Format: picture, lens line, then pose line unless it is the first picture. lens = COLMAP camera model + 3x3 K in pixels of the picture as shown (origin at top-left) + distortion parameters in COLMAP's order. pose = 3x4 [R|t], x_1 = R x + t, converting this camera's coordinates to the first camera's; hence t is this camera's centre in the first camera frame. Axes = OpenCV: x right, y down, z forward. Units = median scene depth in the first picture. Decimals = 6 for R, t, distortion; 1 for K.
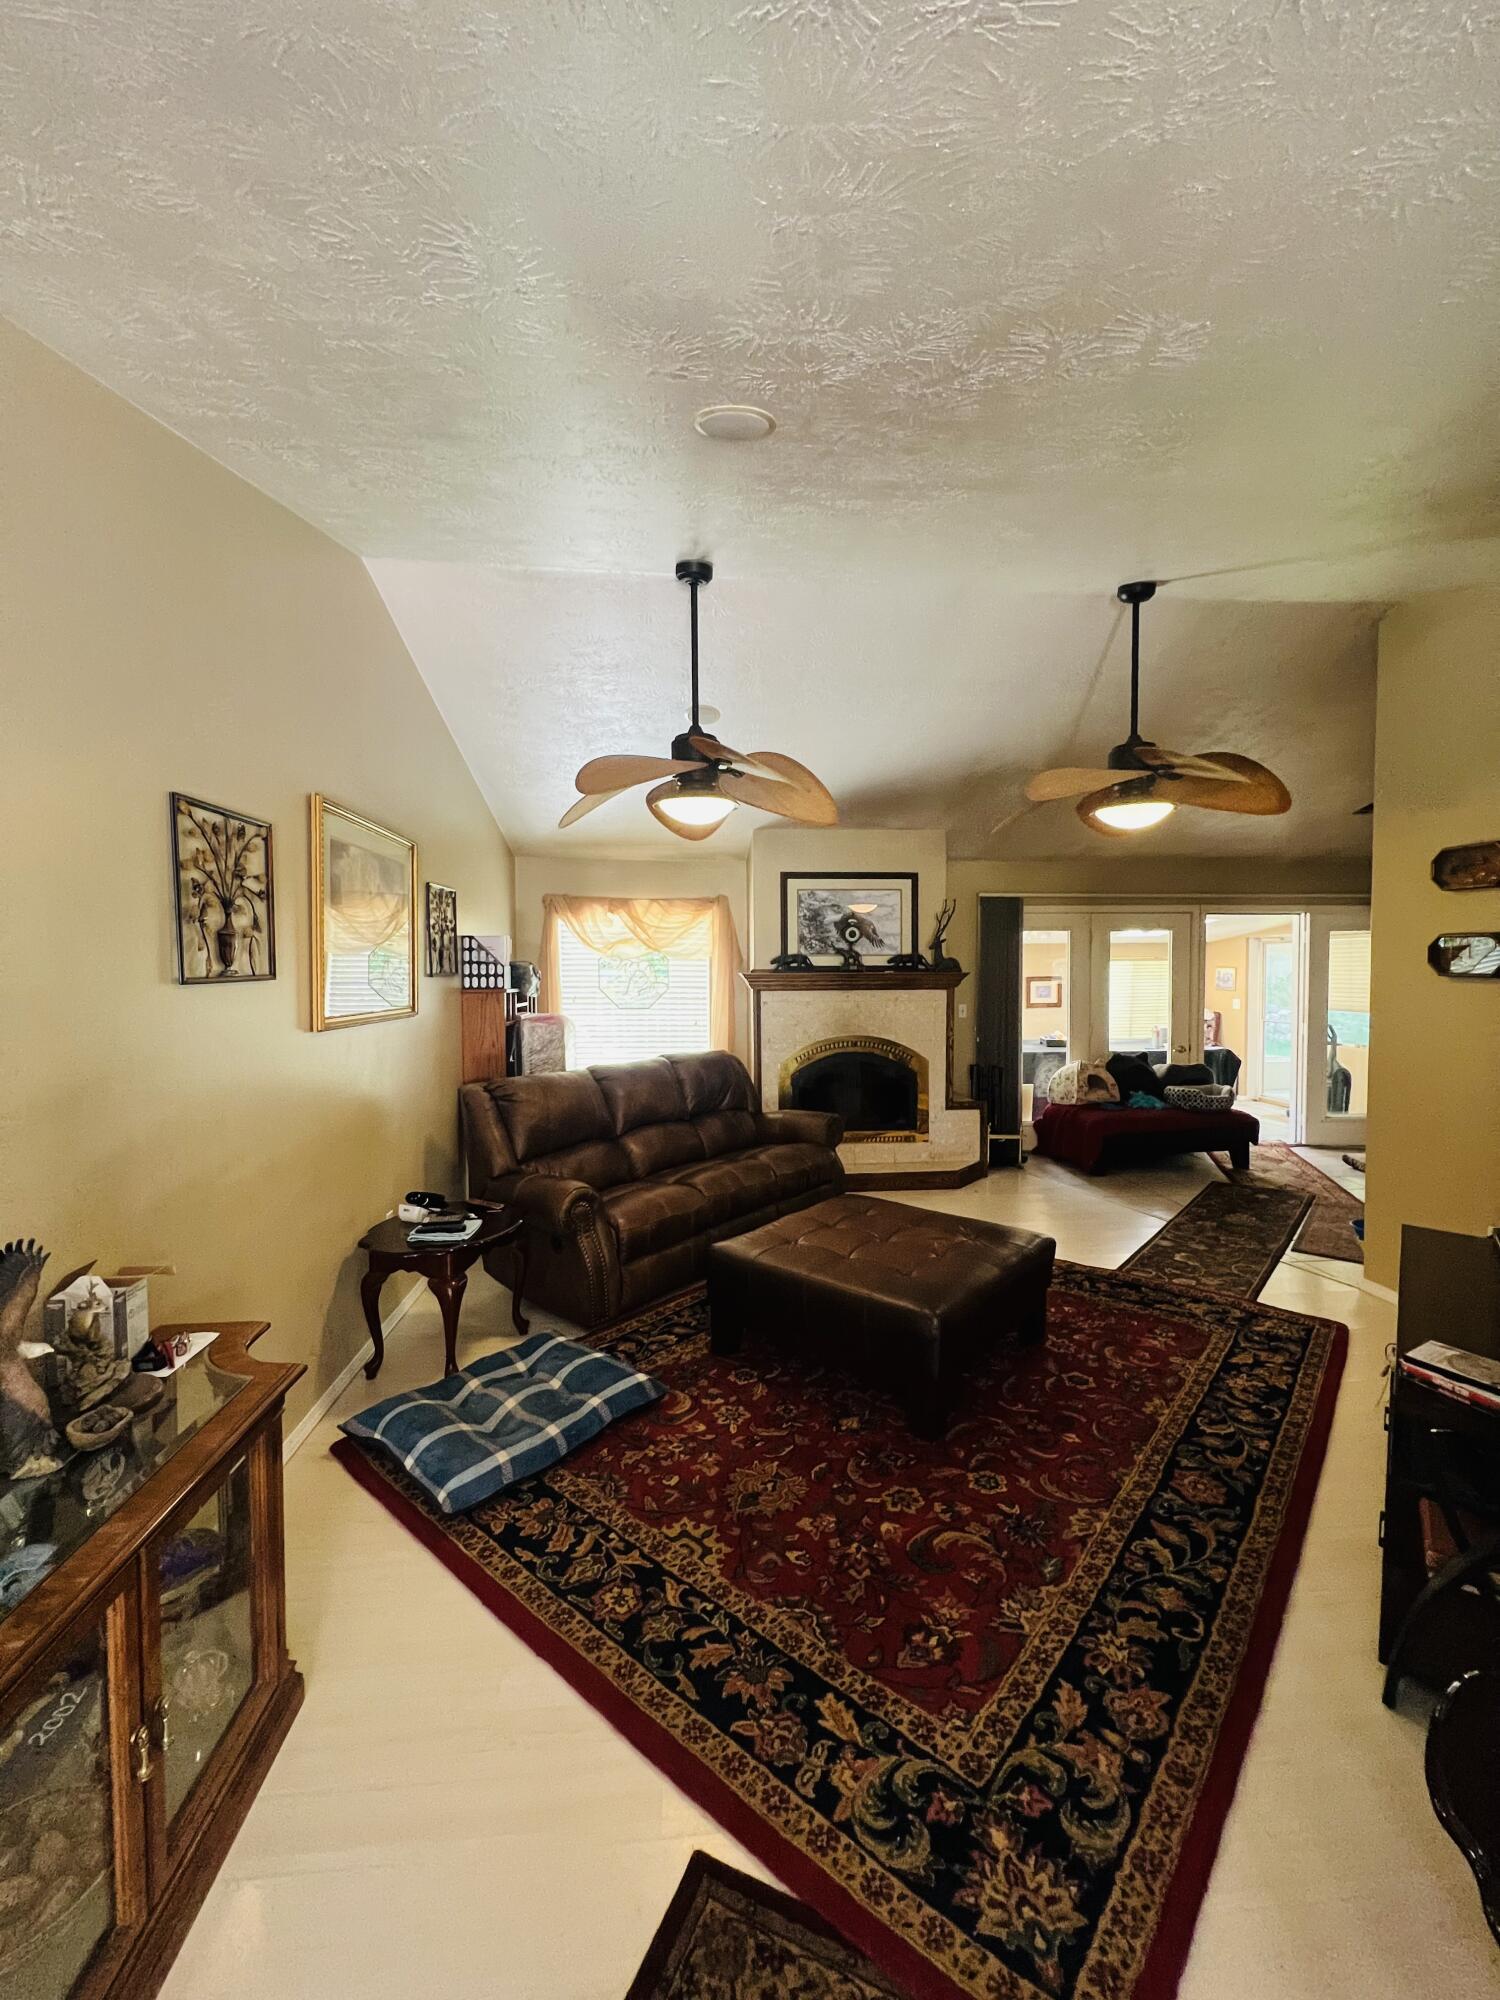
lens RADIAL K [[801.3, 0, 749.1], [0, 801.3, 996.9], [0, 0, 1]] dist [-0.002791, 0.000376]
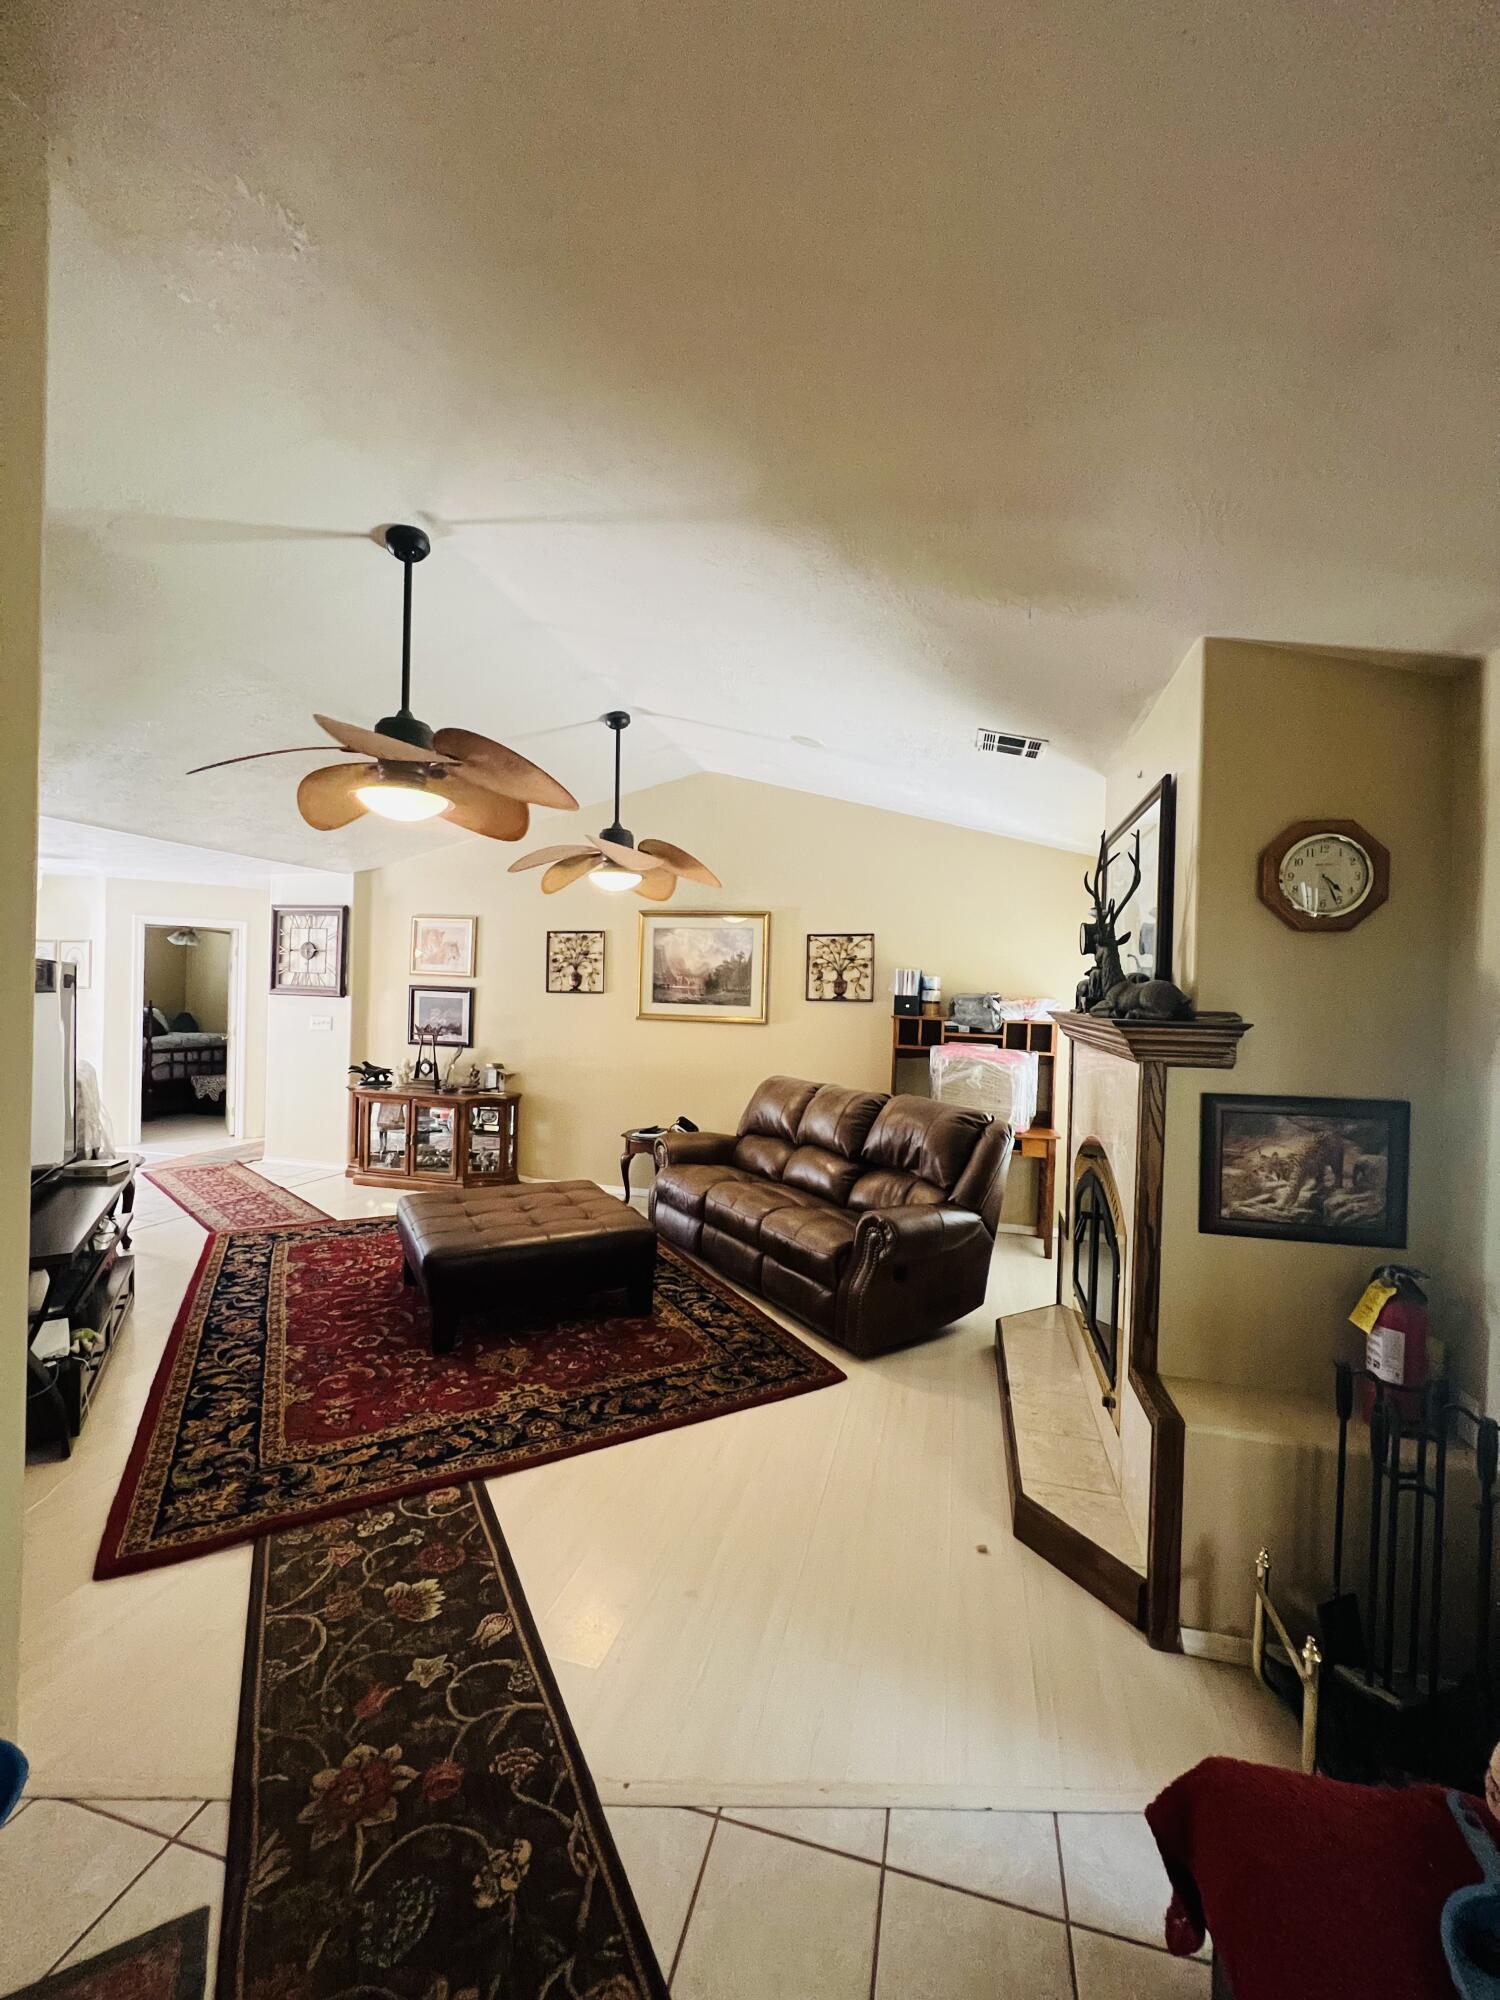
lens RADIAL K [[801.3, 0, 751.0], [0, 801.3, 999.3], [0, 0, 1]] dist [-0.002791, 0.000376]
pose [[-0.332364, -0.000303, -0.943151, 0.934104], [-0.063590, 0.997732, 0.022089, -0.052480], [0.941005, 0.067317, -0.331629, 1.326685]]
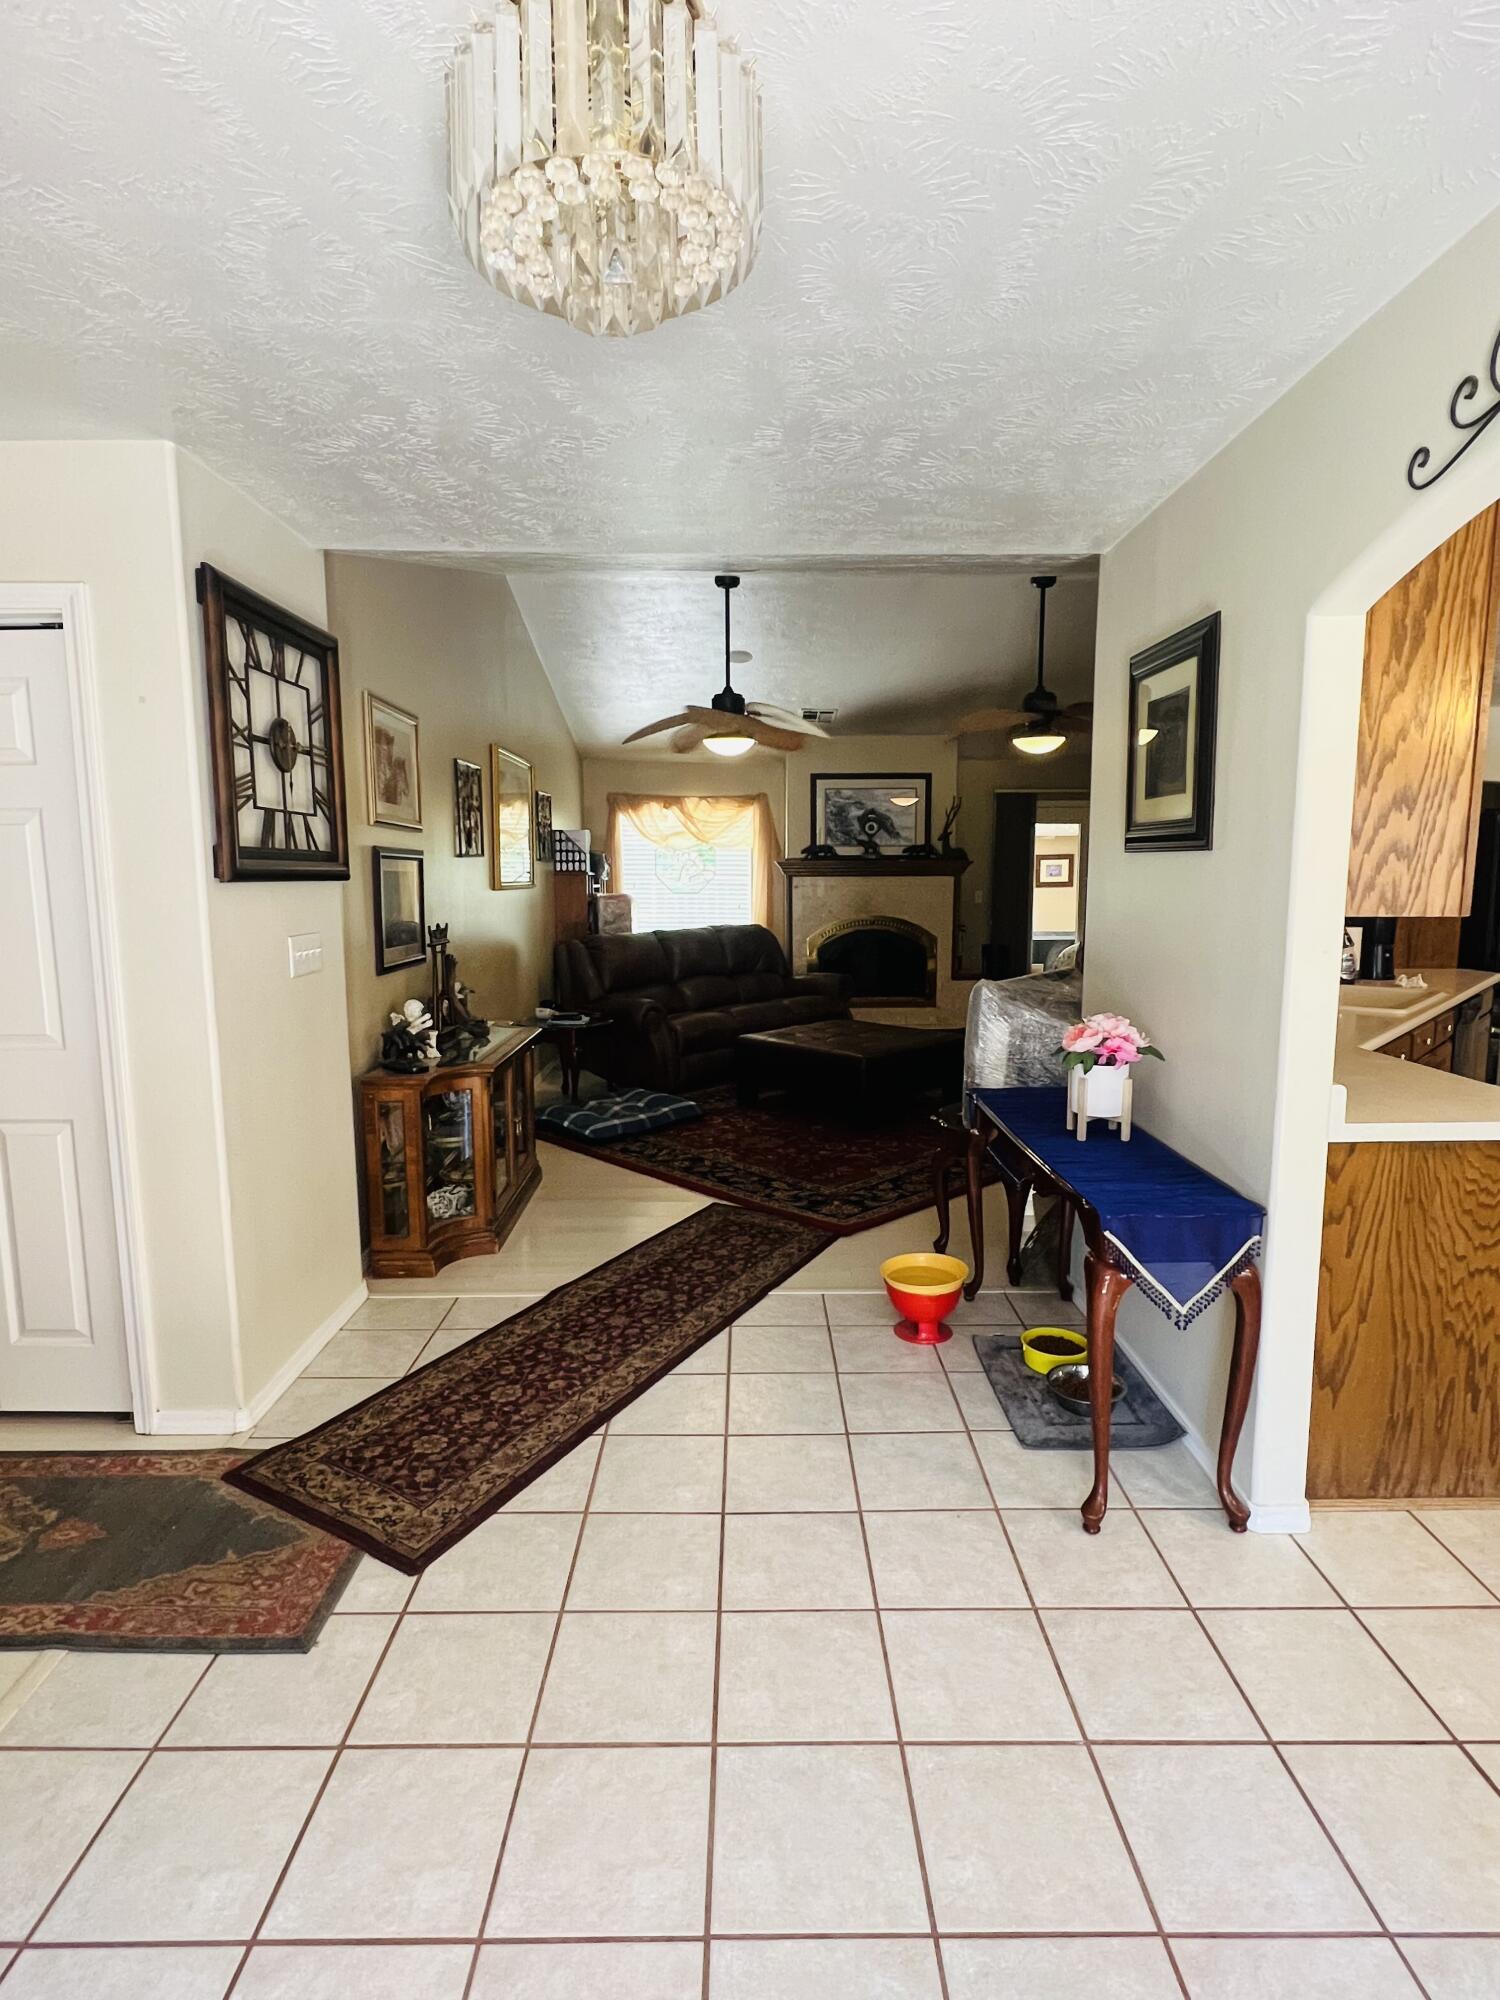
lens RADIAL K [[1019.6, 0, 747.3], [0, 1019.6, 1003.3], [0, 0, 1]] dist [0.000104, 0.000255]
pose [[0.996845, 0.011462, -0.078546, 0.093594], [-0.003829, 0.995311, 0.096651, 0.045970], [0.079285, -0.096046, 0.992214, -0.701601]]
